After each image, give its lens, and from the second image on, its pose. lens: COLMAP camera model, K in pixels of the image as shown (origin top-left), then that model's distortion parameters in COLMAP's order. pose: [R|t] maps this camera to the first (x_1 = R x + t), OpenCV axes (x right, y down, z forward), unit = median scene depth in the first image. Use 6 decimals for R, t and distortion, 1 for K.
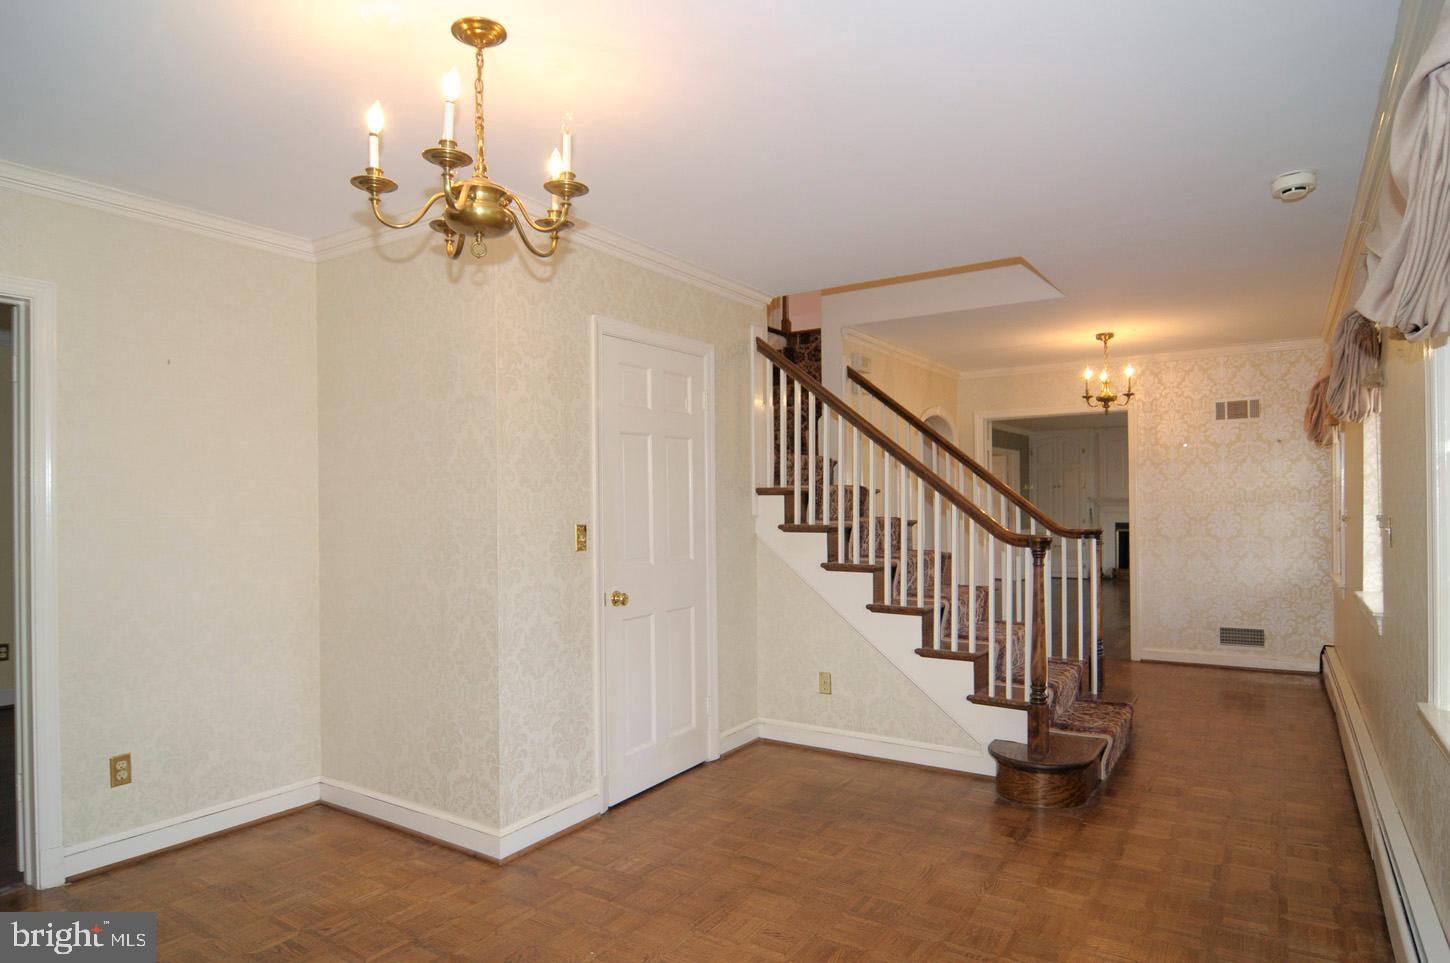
lens RADIAL K [[852.6, 0, 724.9], [0, 852.6, 504.0], [0, 0, 1]] dist [0.000748, 0.000156]
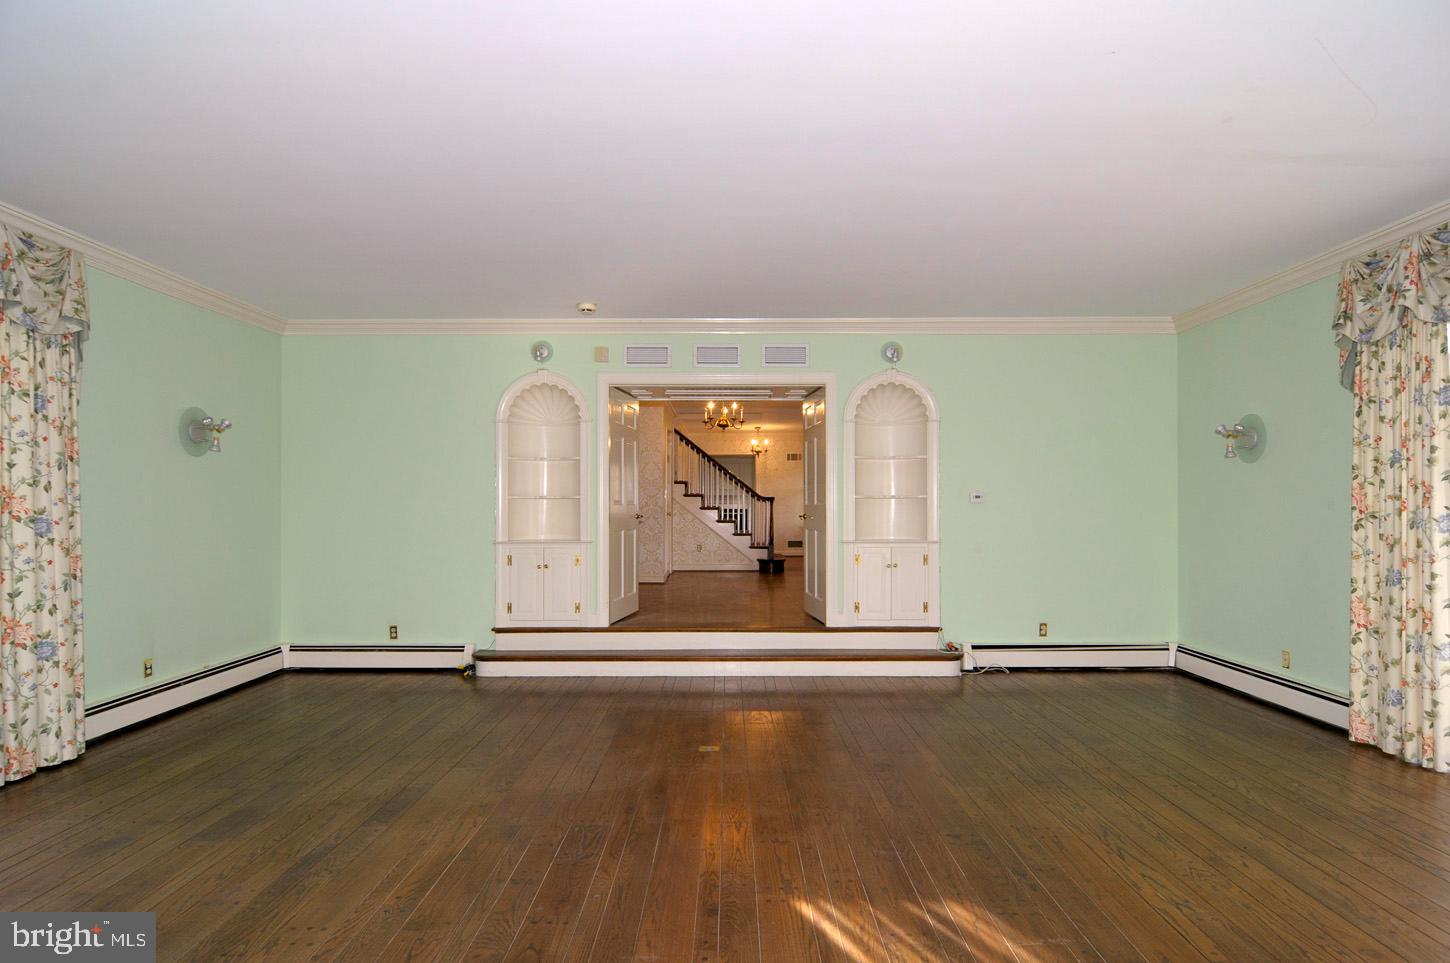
lens RADIAL K [[895.2, 0, 726.3], [0, 895.2, 498.2], [0, 0, 1]] dist [-0.018617, 0.000659]
pose [[0.832800, 0.017745, 0.553289, -1.197999], [-0.010997, 0.999819, -0.015513, 0.066146], [-0.553464, 0.006835, 0.832845, -1.285078]]
